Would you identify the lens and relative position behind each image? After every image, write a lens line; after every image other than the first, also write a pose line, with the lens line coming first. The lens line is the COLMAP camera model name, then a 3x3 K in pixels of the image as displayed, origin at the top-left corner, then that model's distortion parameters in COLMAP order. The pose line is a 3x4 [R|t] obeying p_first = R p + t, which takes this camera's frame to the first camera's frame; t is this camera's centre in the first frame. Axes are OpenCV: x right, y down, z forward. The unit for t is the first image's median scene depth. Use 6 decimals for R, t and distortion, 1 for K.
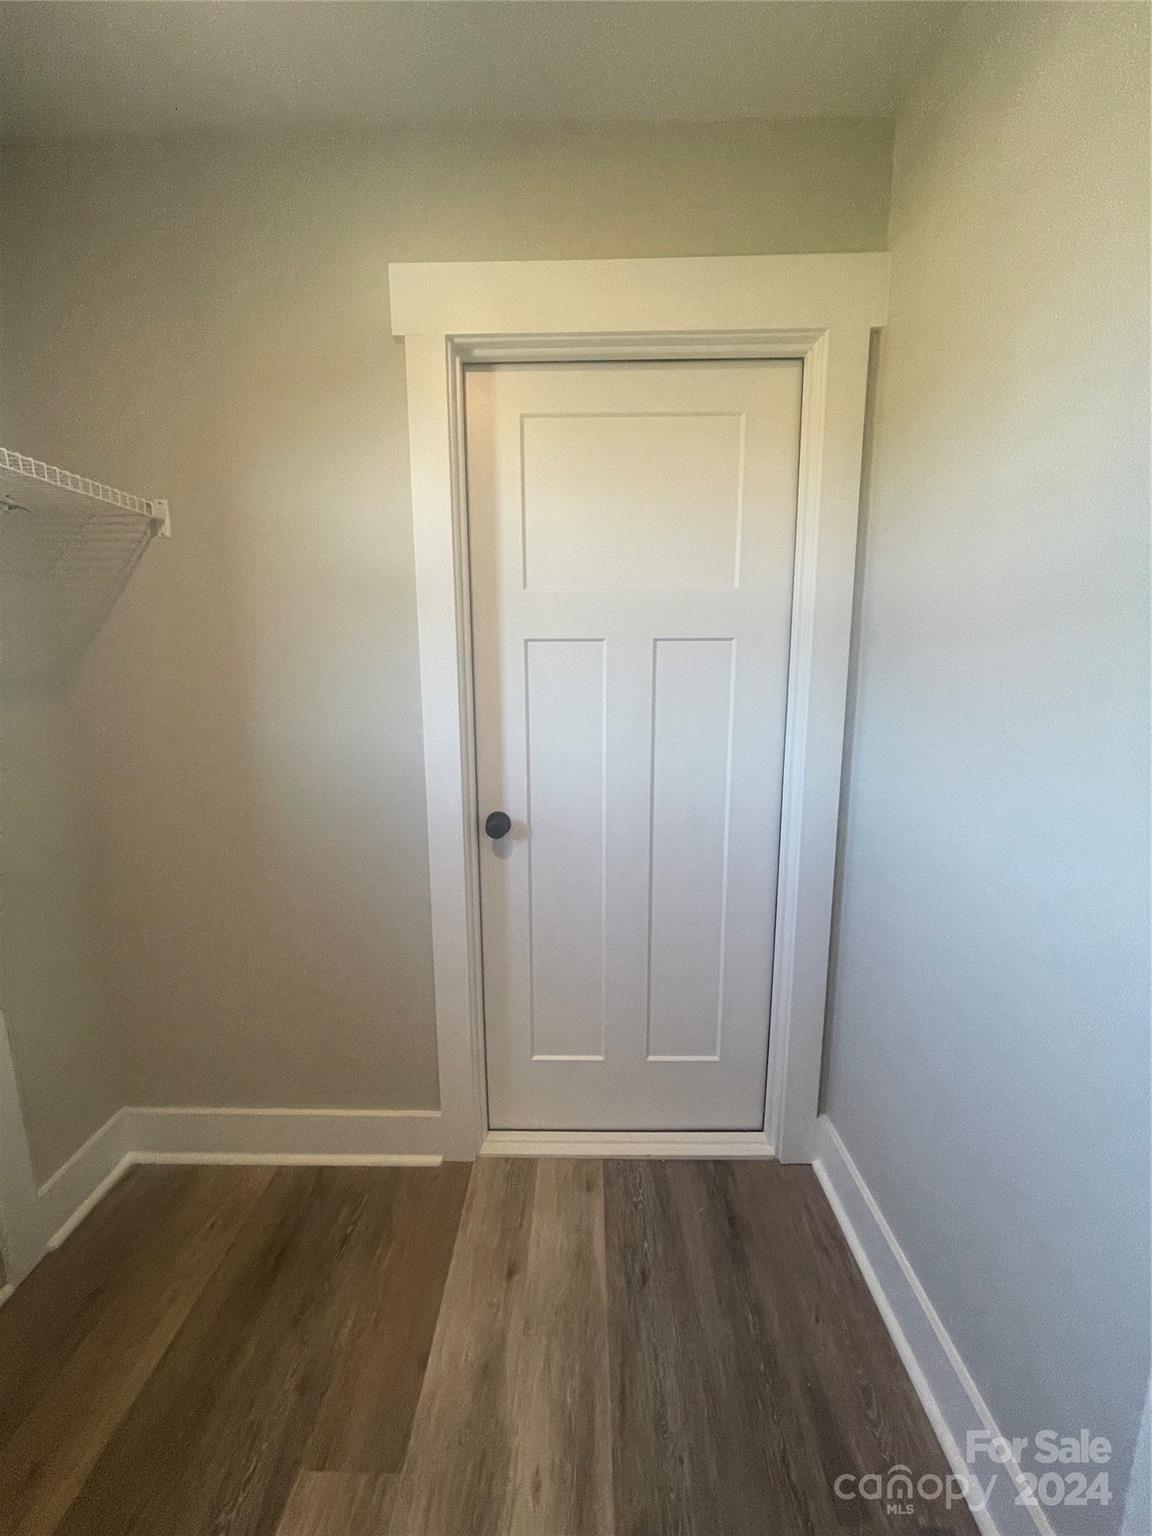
lens RADIAL K [[613.1, 0, 582.5], [0, 613.1, 771.5], [0, 0, 1]] dist [0.001408, -0.000357]
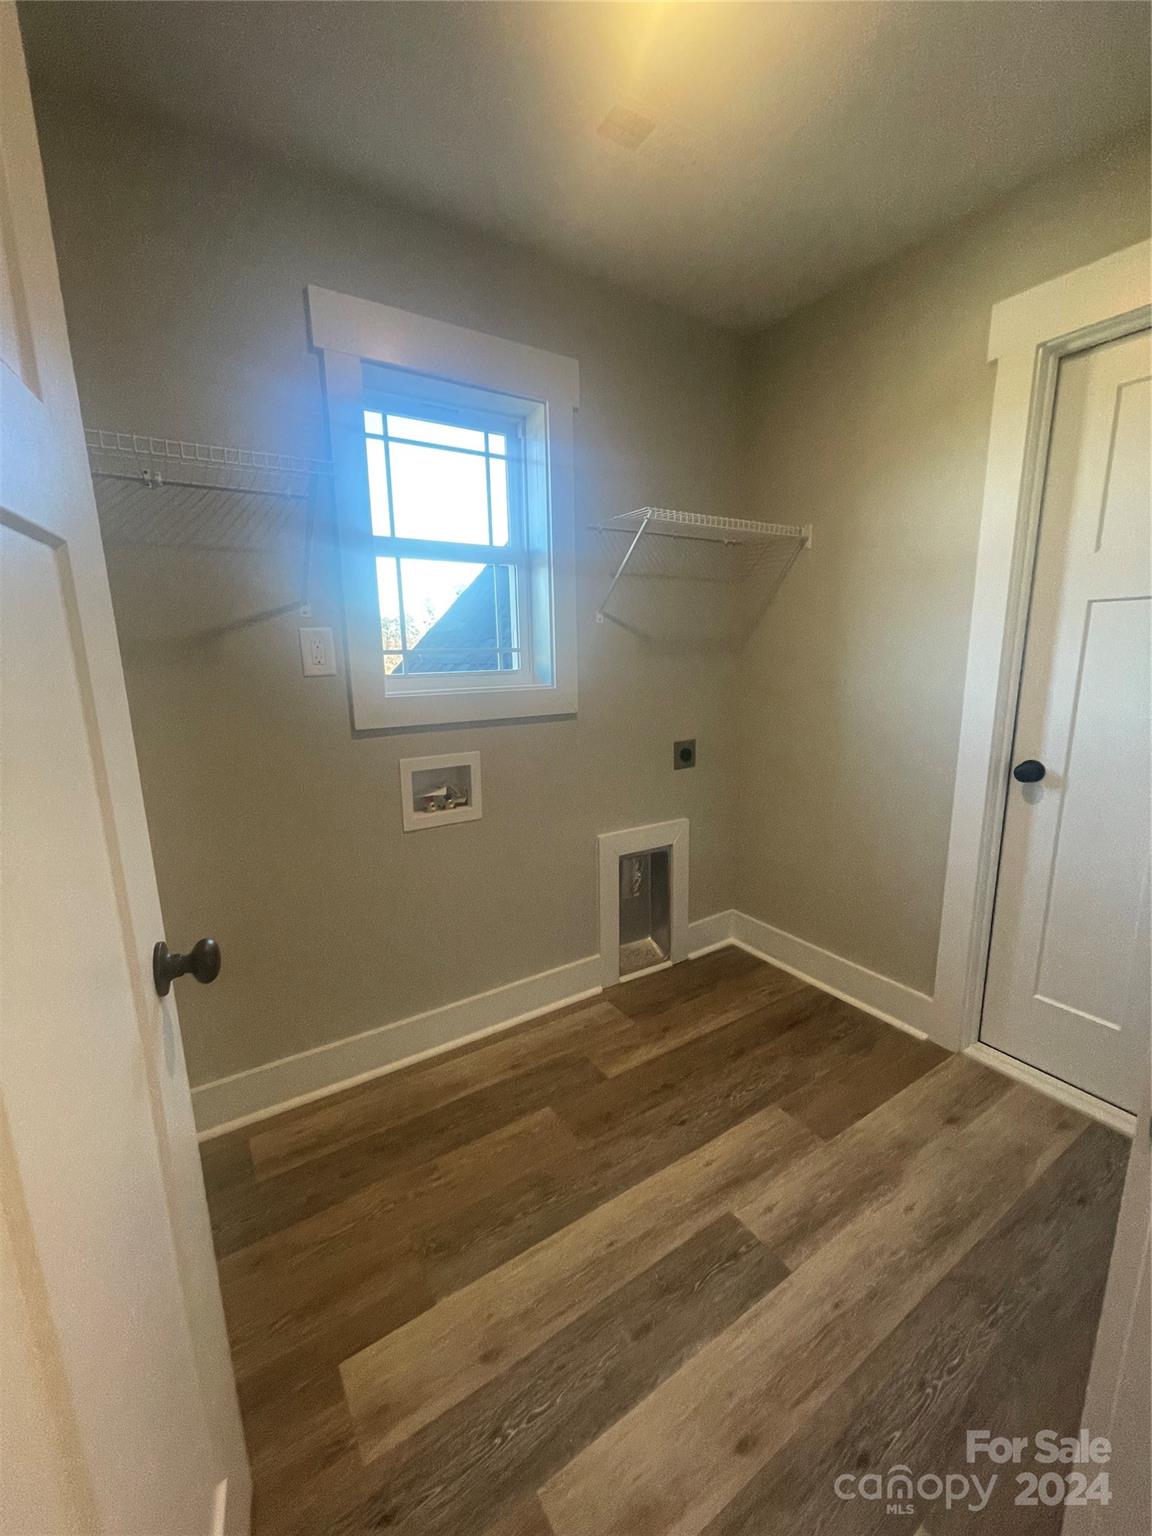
lens RADIAL K [[613.1, 0, 573.7], [0, 613.1, 762.0], [0, 0, 1]] dist [0.001408, -0.000357]
pose [[0.556014, 0.149725, -0.817576, 0.330614], [-0.123911, 0.987581, 0.096589, 0.069498], [0.821885, 0.047601, 0.567661, -0.329212]]
